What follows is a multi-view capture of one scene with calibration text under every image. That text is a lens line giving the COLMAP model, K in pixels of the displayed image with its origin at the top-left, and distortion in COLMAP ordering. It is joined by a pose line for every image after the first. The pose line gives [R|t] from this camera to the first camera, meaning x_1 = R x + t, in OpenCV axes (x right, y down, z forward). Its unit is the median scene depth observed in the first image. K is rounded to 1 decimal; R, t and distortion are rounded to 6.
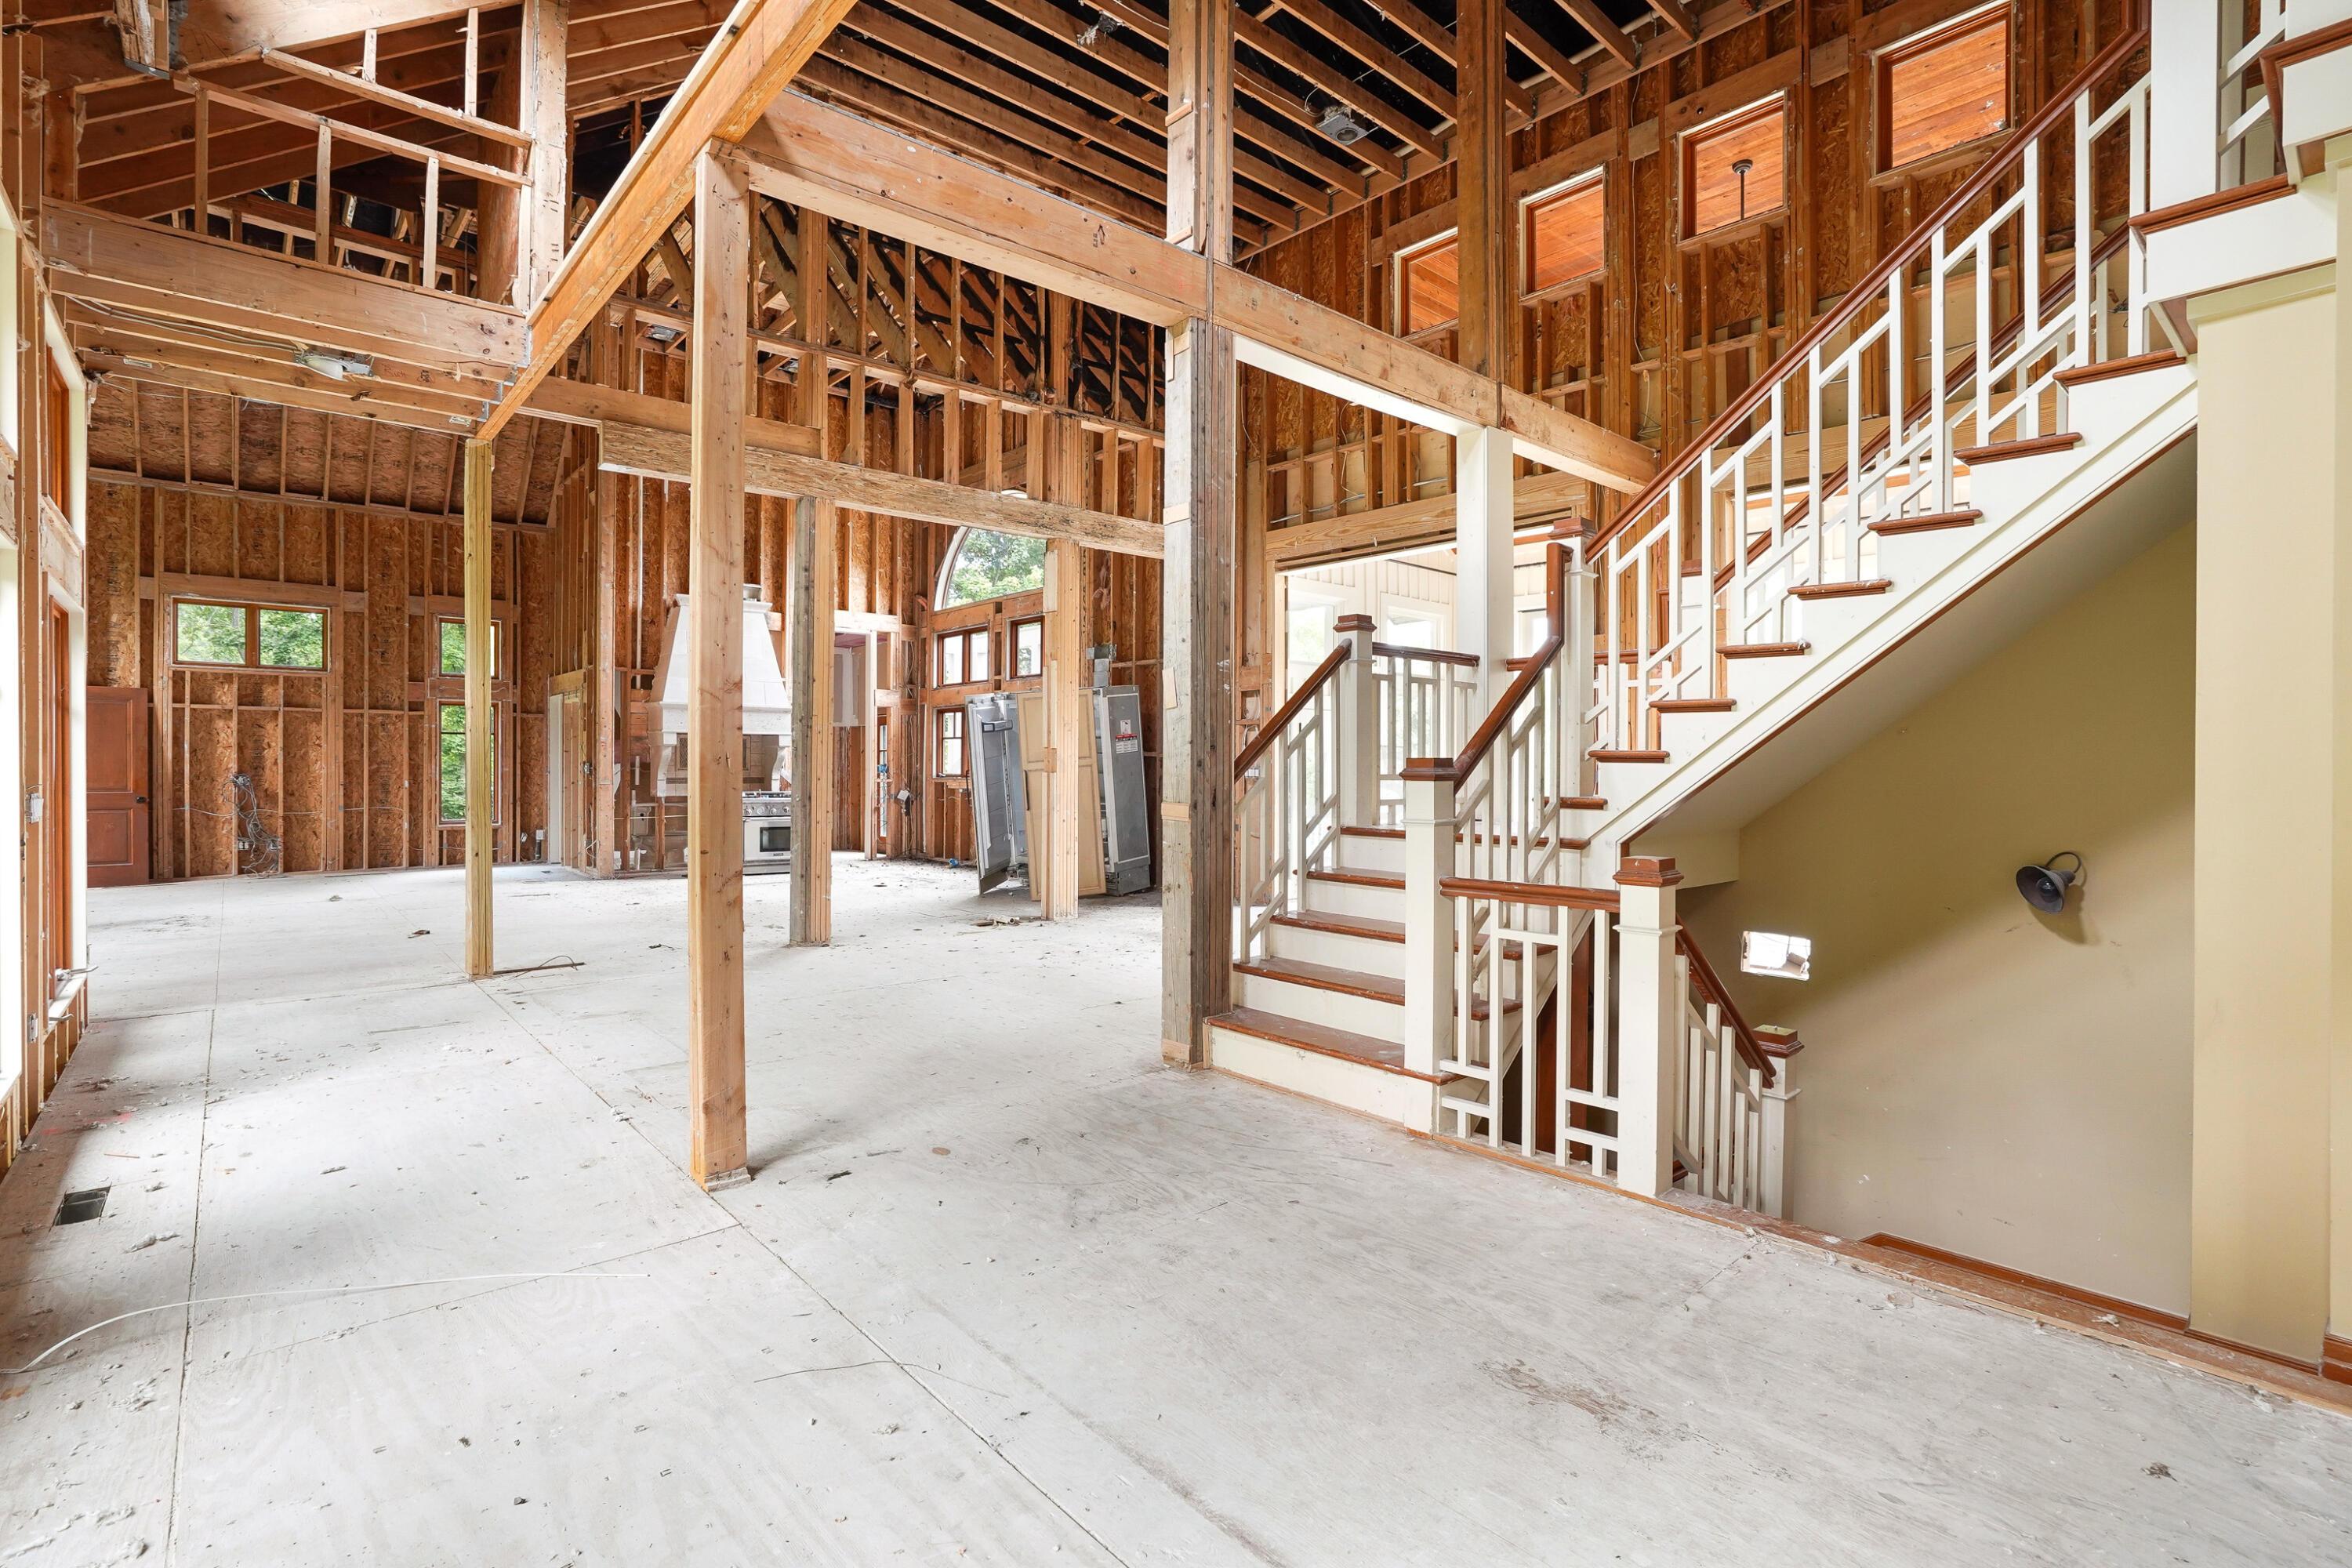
lens RADIAL K [[1101.4, 0, 1169.8], [0, 1101.4, 775.5], [0, 0, 1]] dist [-0.049830, 0.021415]
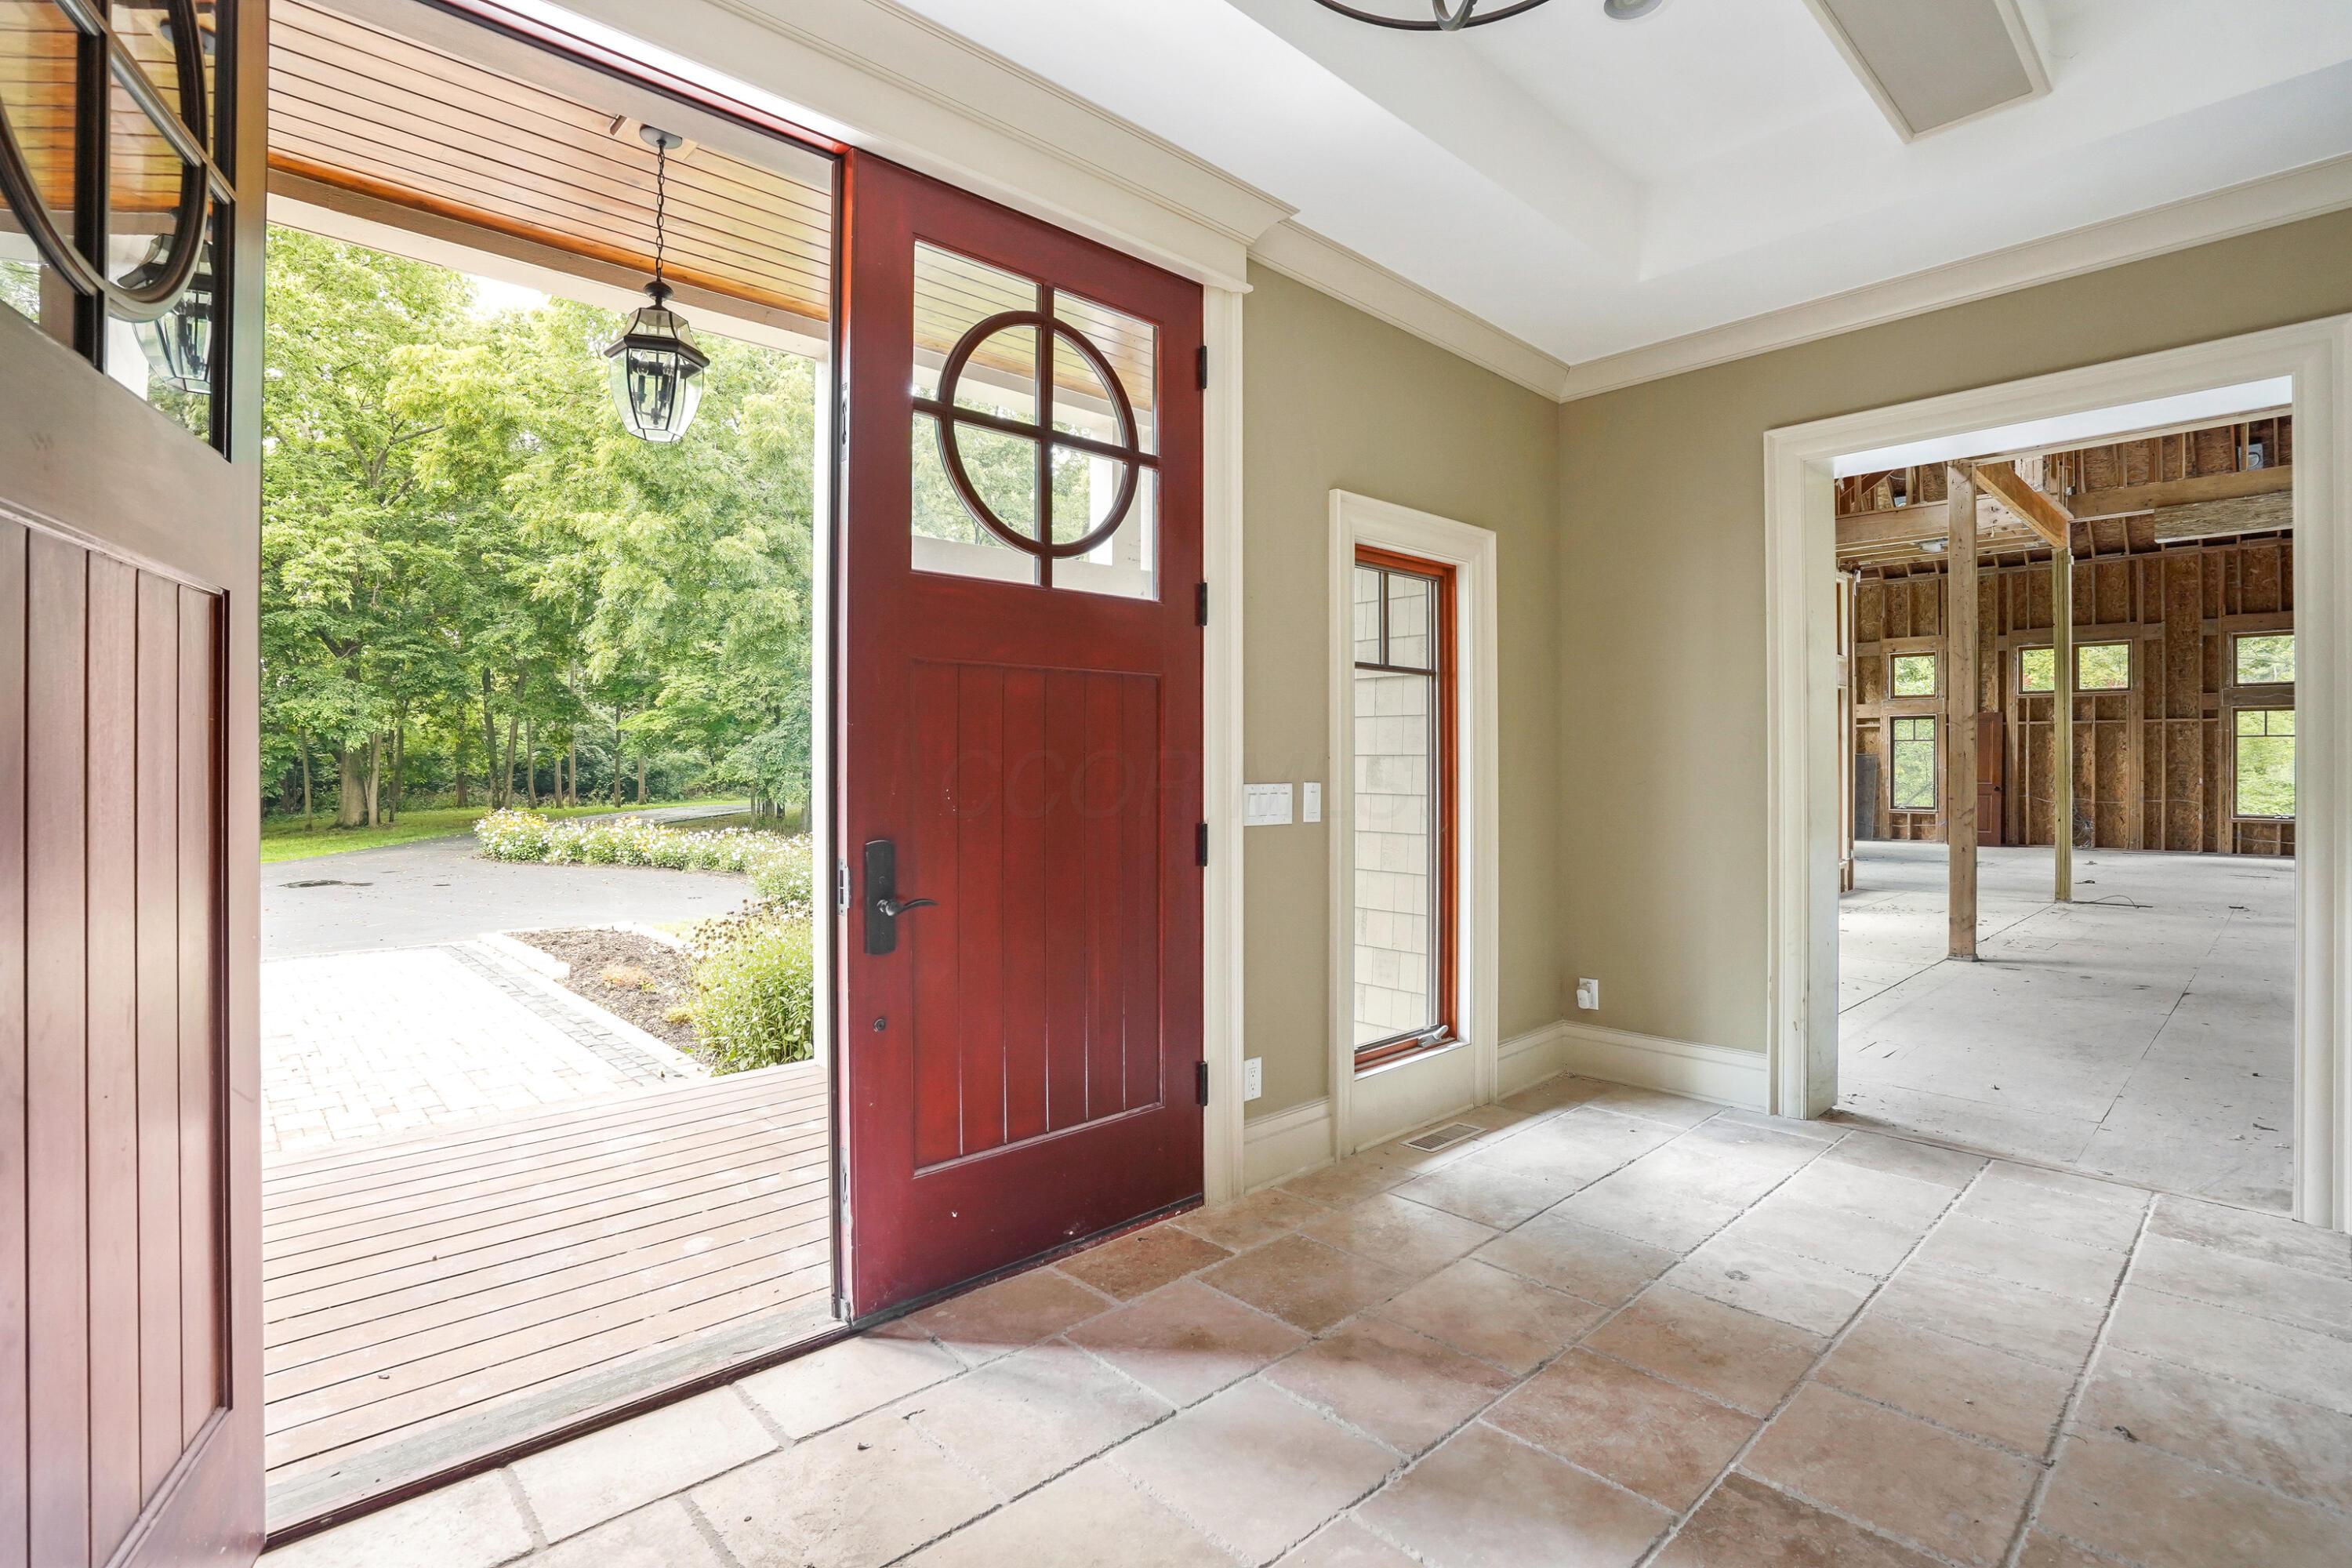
lens RADIAL K [[1096.1, 0, 1169.9], [0, 1096.1, 762.7], [0, 0, 1]] dist [-0.061146, 0.021078]
pose [[0.022436, -0.007071, -0.999723, 0.723275], [-0.010329, 0.999920, -0.007304, 0.014474], [0.999695, 0.010490, 0.022361, -0.250219]]
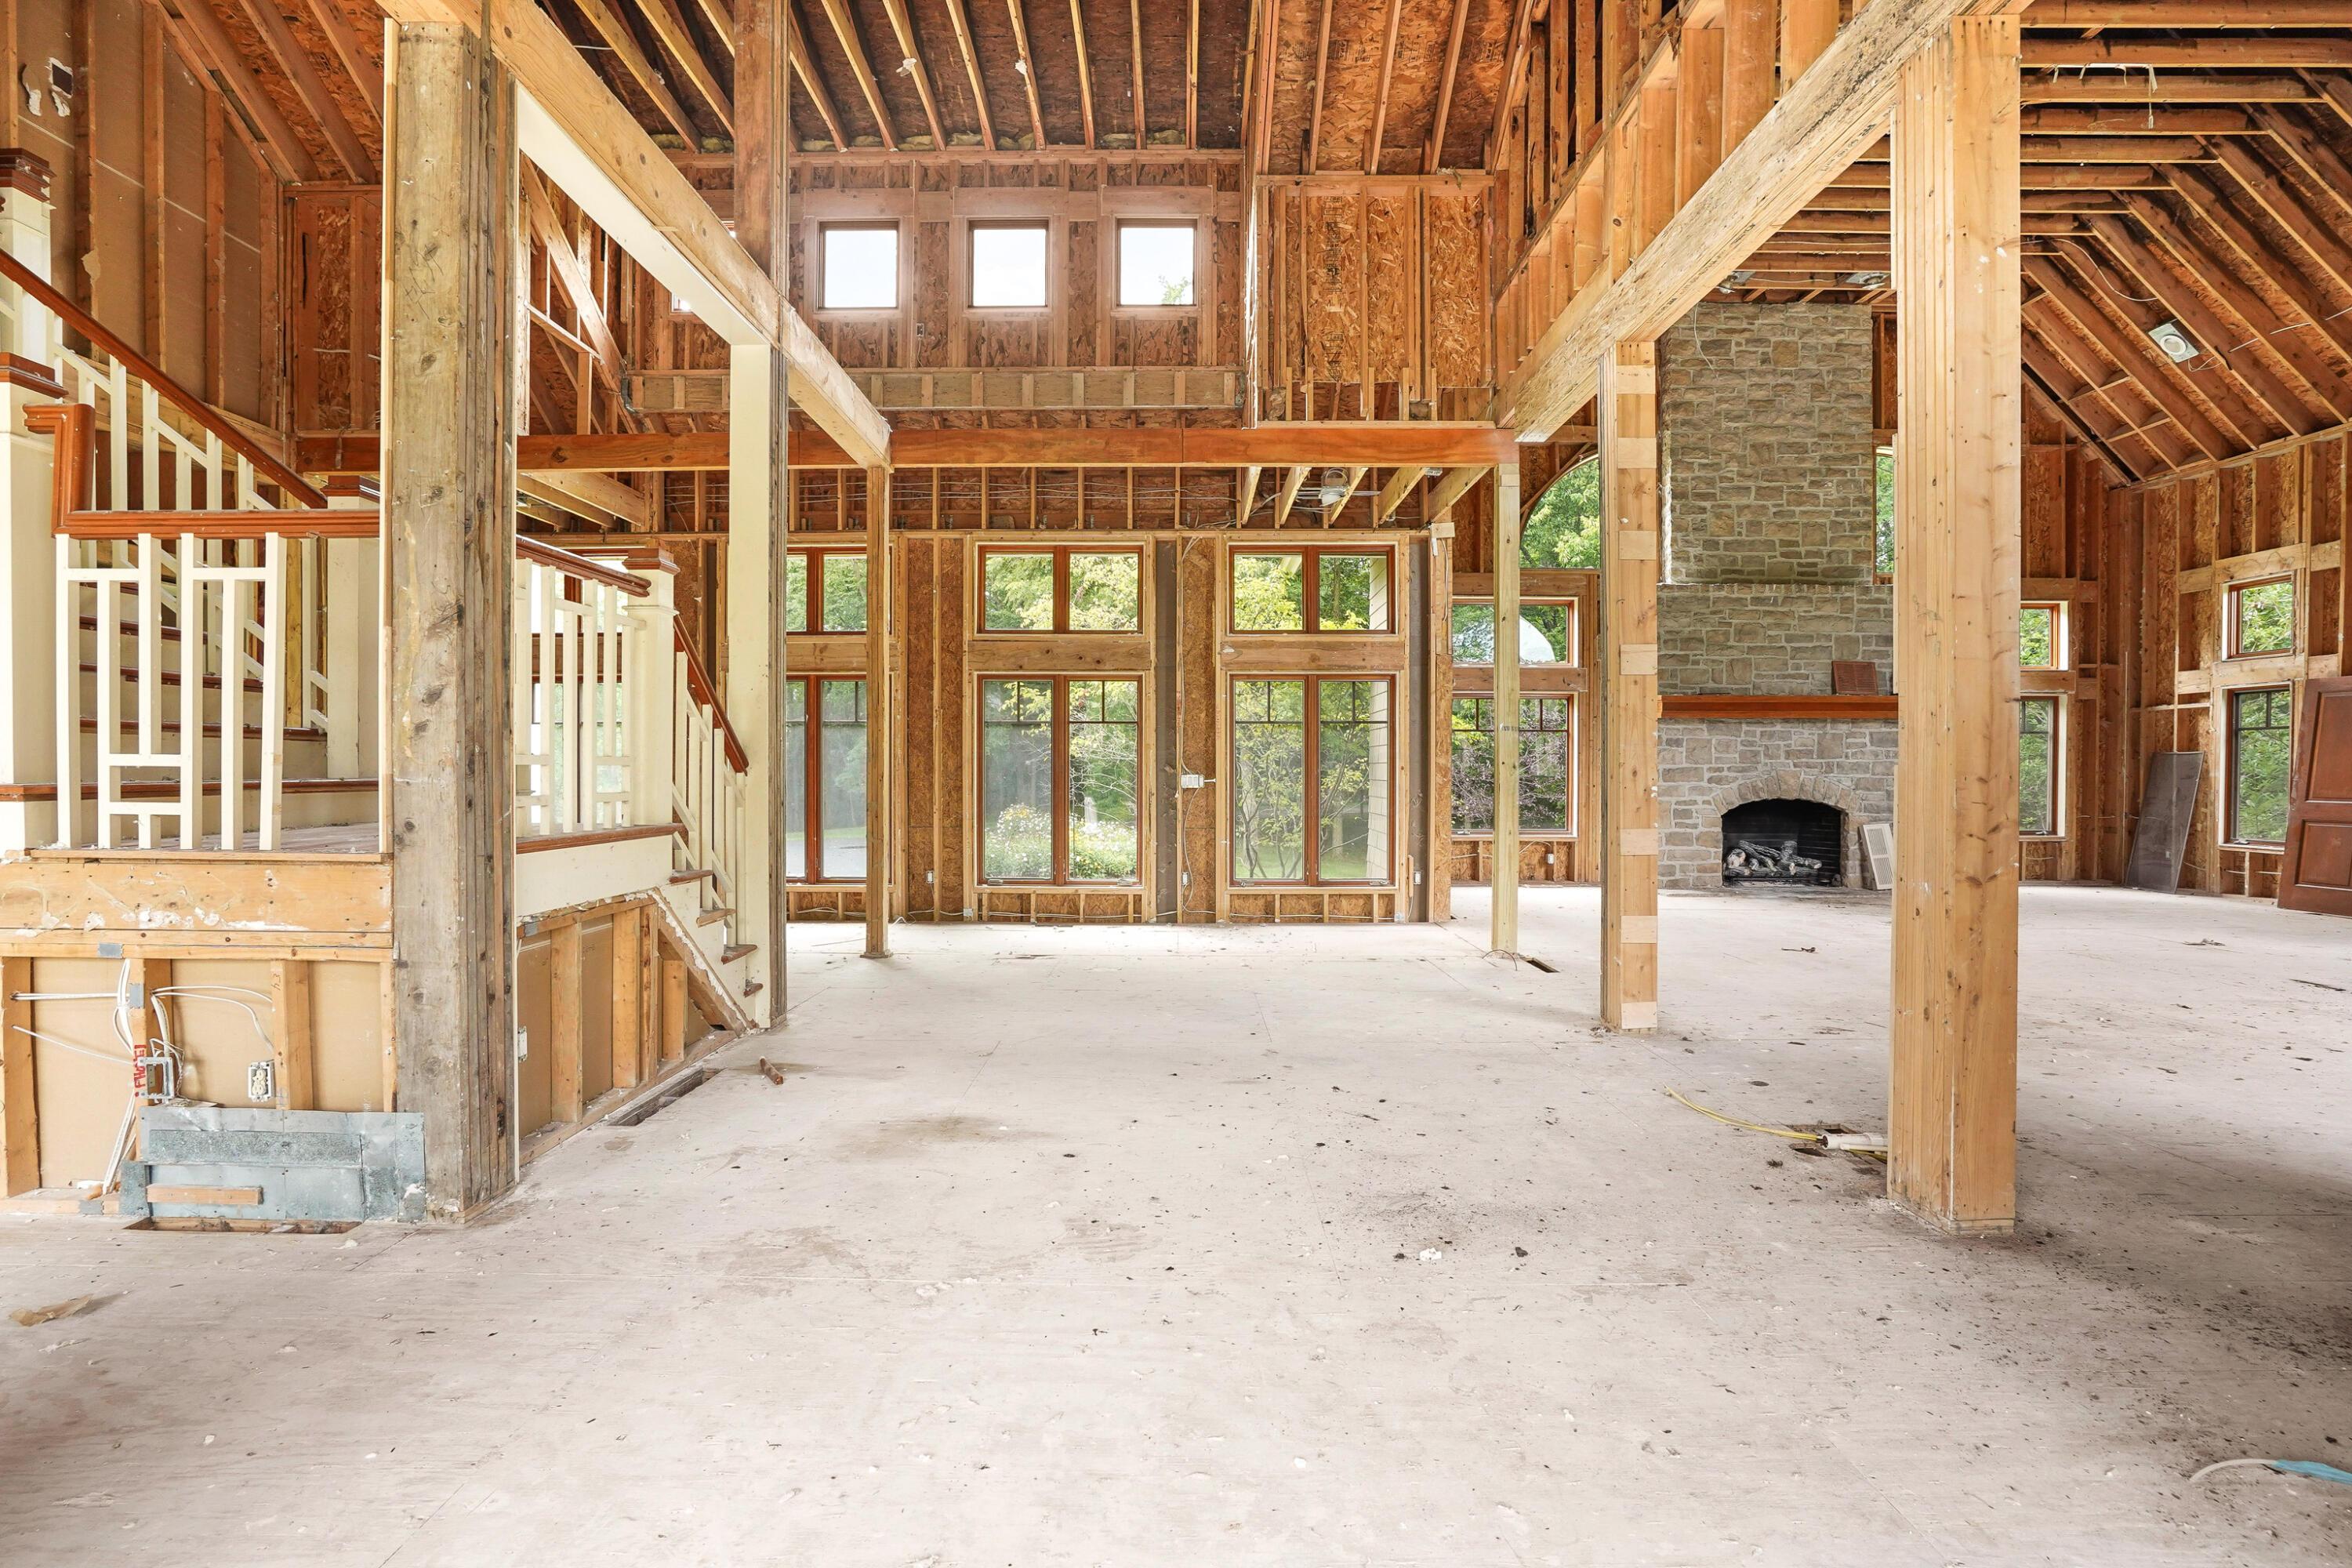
lens RADIAL K [[1104.8, 0, 1165.5], [0, 1104.8, 783.9], [0, 0, 1]] dist [-0.049532, 0.019095]
pose [[-0.659274, 0.001813, -0.751900, 0.377506], [-0.011923, 0.999846, 0.012866, 0.002437], [0.751808, 0.017447, -0.659151, 1.314985]]
